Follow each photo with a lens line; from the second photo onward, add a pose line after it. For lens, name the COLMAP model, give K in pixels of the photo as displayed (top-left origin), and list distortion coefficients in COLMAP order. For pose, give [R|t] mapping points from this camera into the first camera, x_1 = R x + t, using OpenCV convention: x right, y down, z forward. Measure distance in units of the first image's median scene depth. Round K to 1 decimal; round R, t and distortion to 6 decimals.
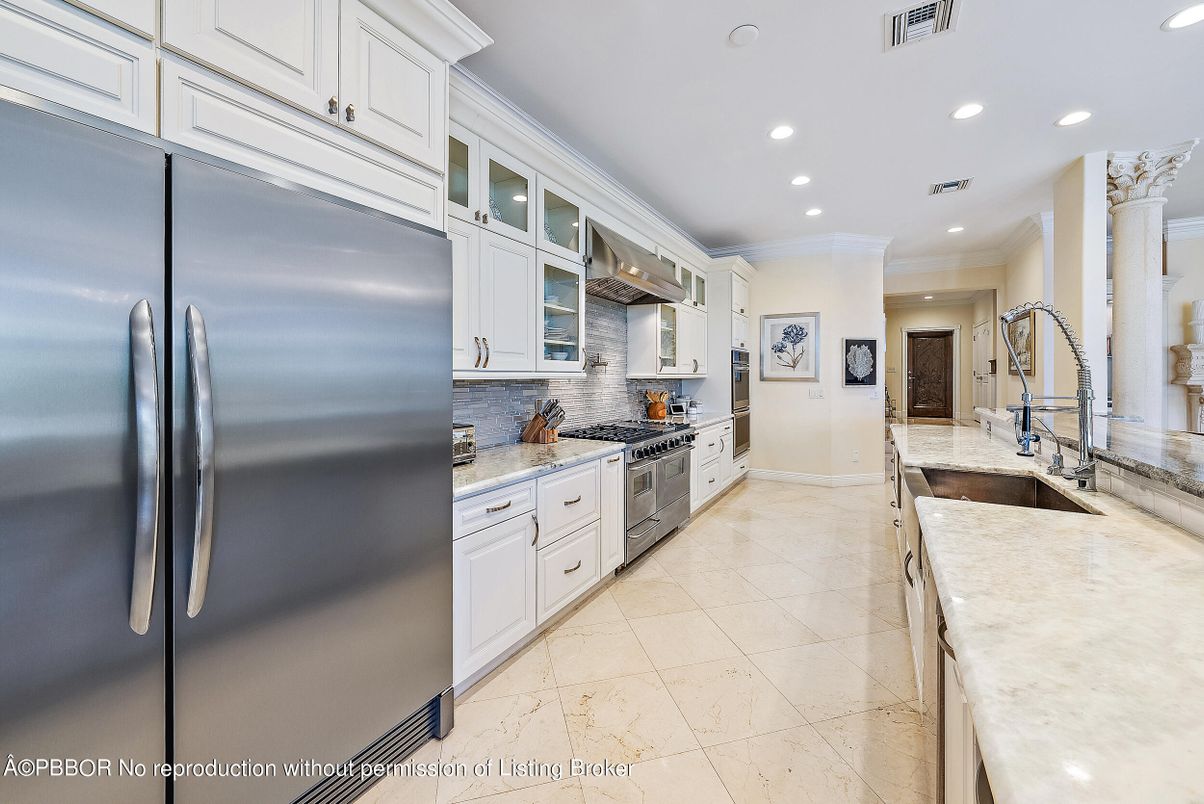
lens RADIAL K [[462.7, 0, 601.2], [0, 462.7, 373.5], [0, 0, 1]] dist [-0.000102, 0.000058]
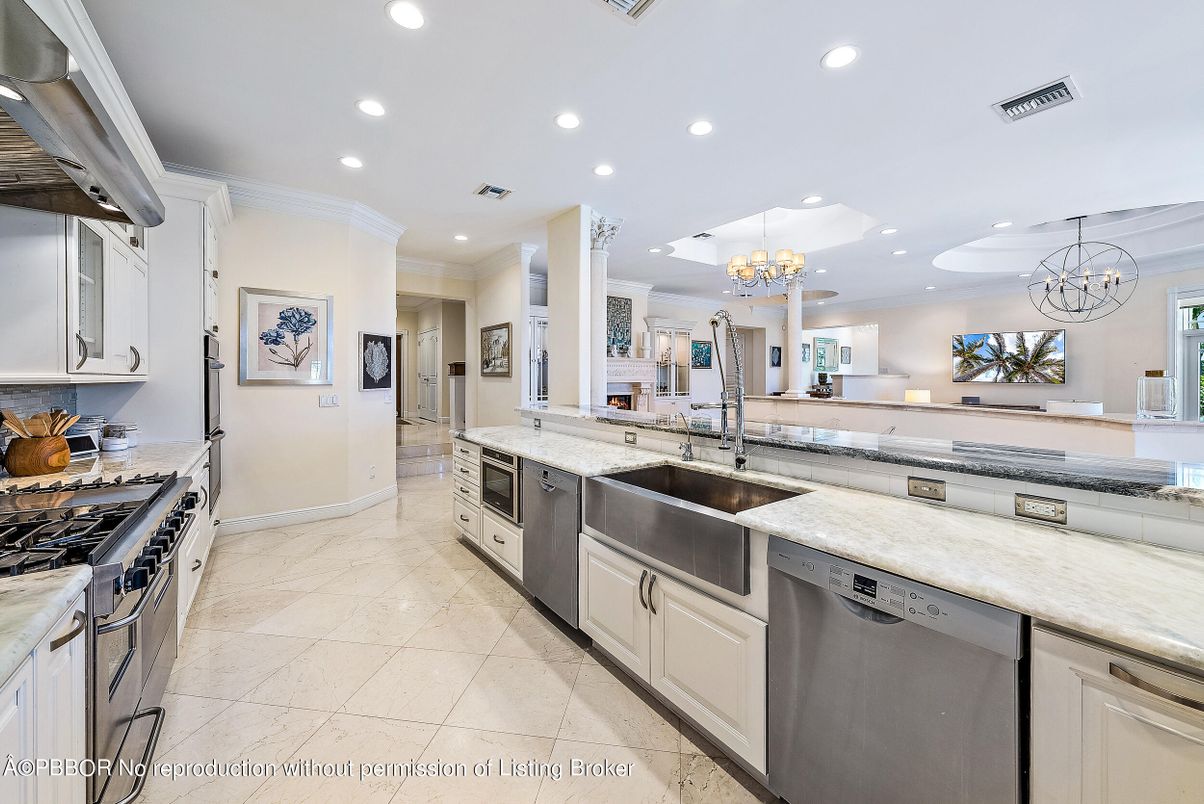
lens RADIAL K [[462.7, 0, 606.7], [0, 462.7, 375.6], [0, 0, 1]] dist [-0.000102, 0.000058]
pose [[0.390426, 0.001520, 0.920633, -0.069379], [-0.002362, 0.999997, -0.000649, 0.001292], [-0.920631, -0.001921, 0.390428, 0.275772]]
